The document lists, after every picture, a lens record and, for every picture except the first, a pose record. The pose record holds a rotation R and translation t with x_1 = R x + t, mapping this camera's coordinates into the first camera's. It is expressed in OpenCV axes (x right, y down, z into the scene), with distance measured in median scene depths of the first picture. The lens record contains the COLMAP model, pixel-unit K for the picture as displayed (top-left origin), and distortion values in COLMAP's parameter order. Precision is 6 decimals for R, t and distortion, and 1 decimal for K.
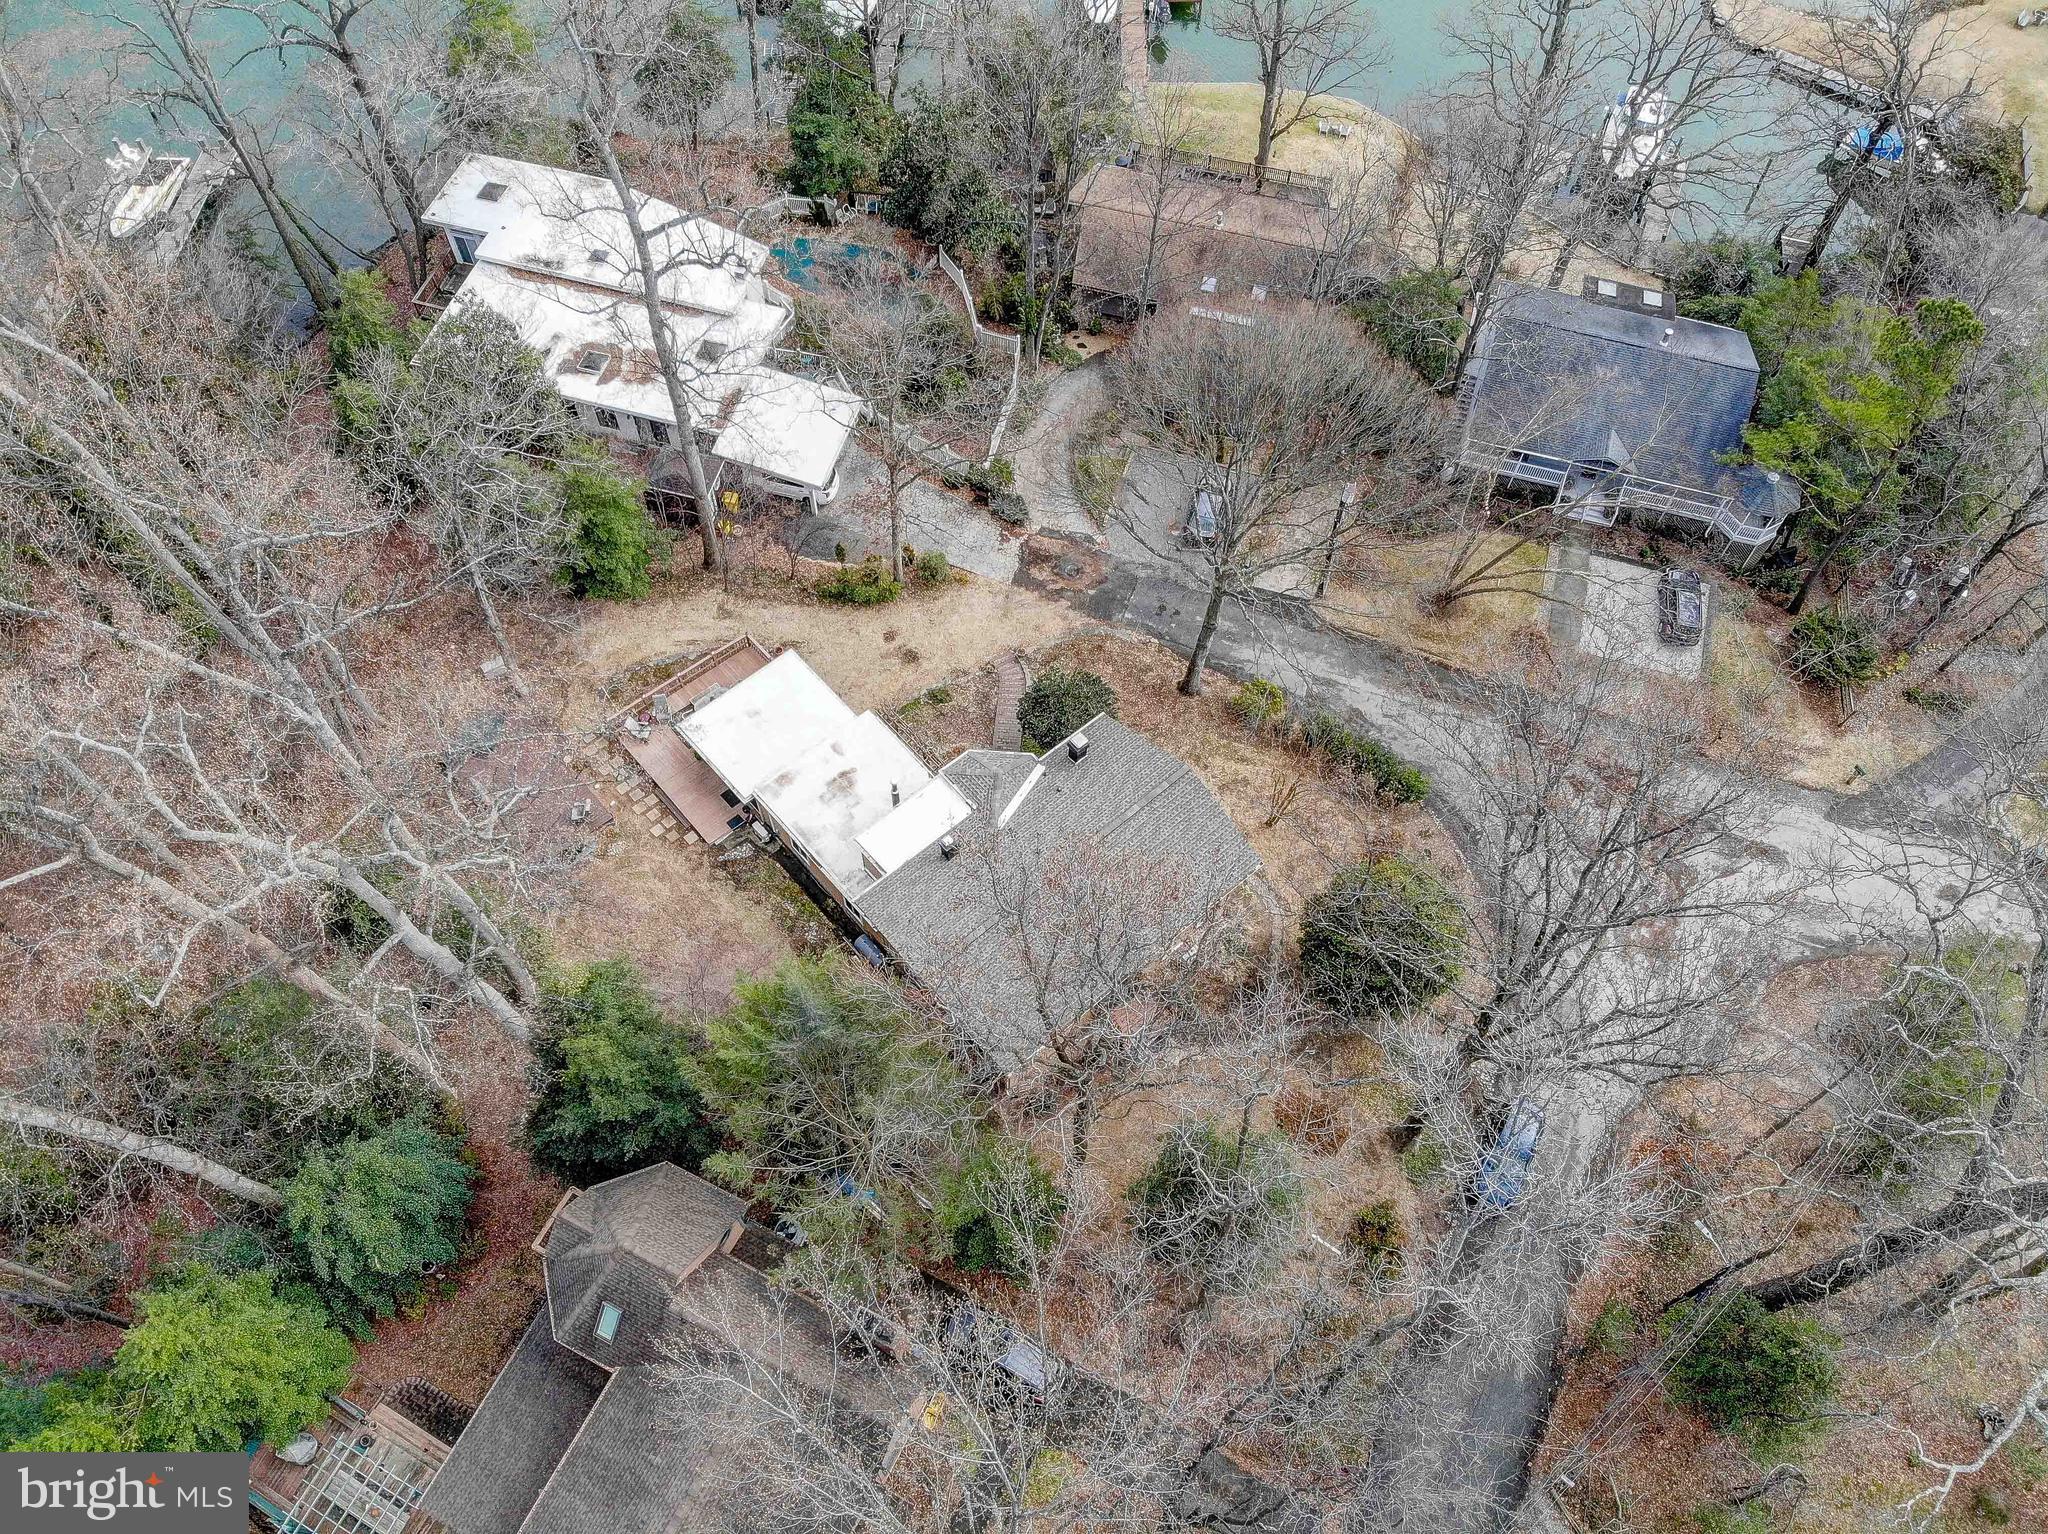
lens RADIAL K [[1684.3, 0, 1055.2], [0, 1684.3, 826.7], [0, 0, 1]] dist [0.009699, -0.096323]
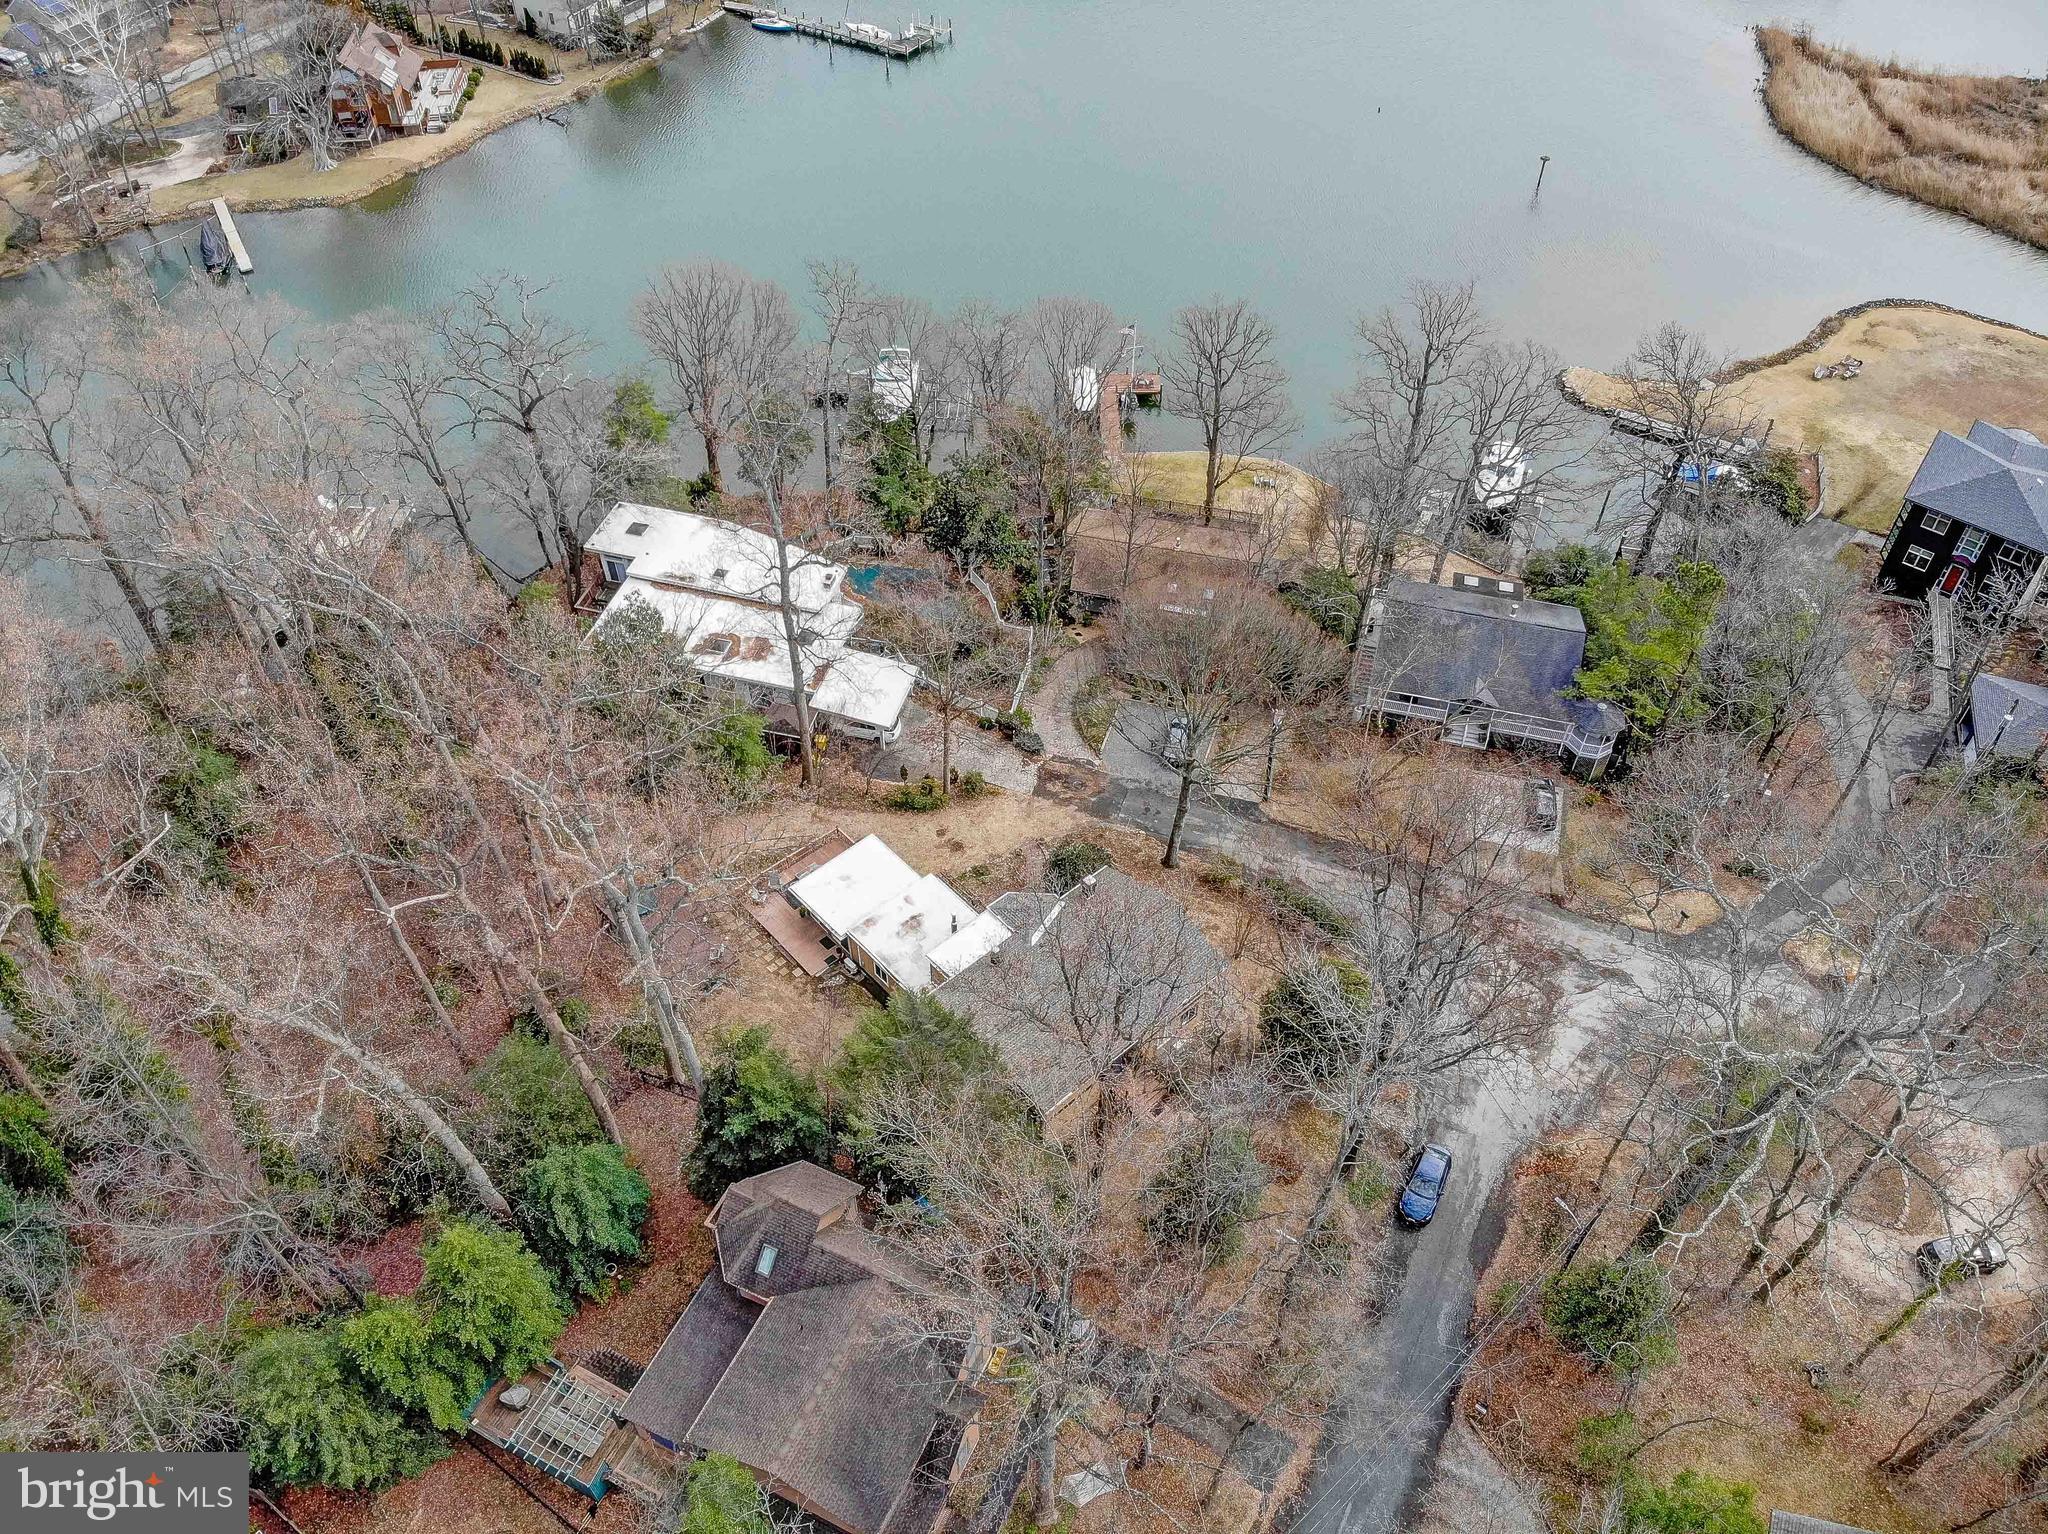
lens RADIAL K [[1554.5, 0, 1057.6], [0, 1554.5, 773.7], [0, 0, 1]] dist [0.036157, -0.157687]
pose [[0.999748, -0.019043, 0.011920, -0.020774], [0.021238, 0.974109, -0.225078, 0.116907], [-0.007325, 0.225275, 0.974268, -0.196799]]
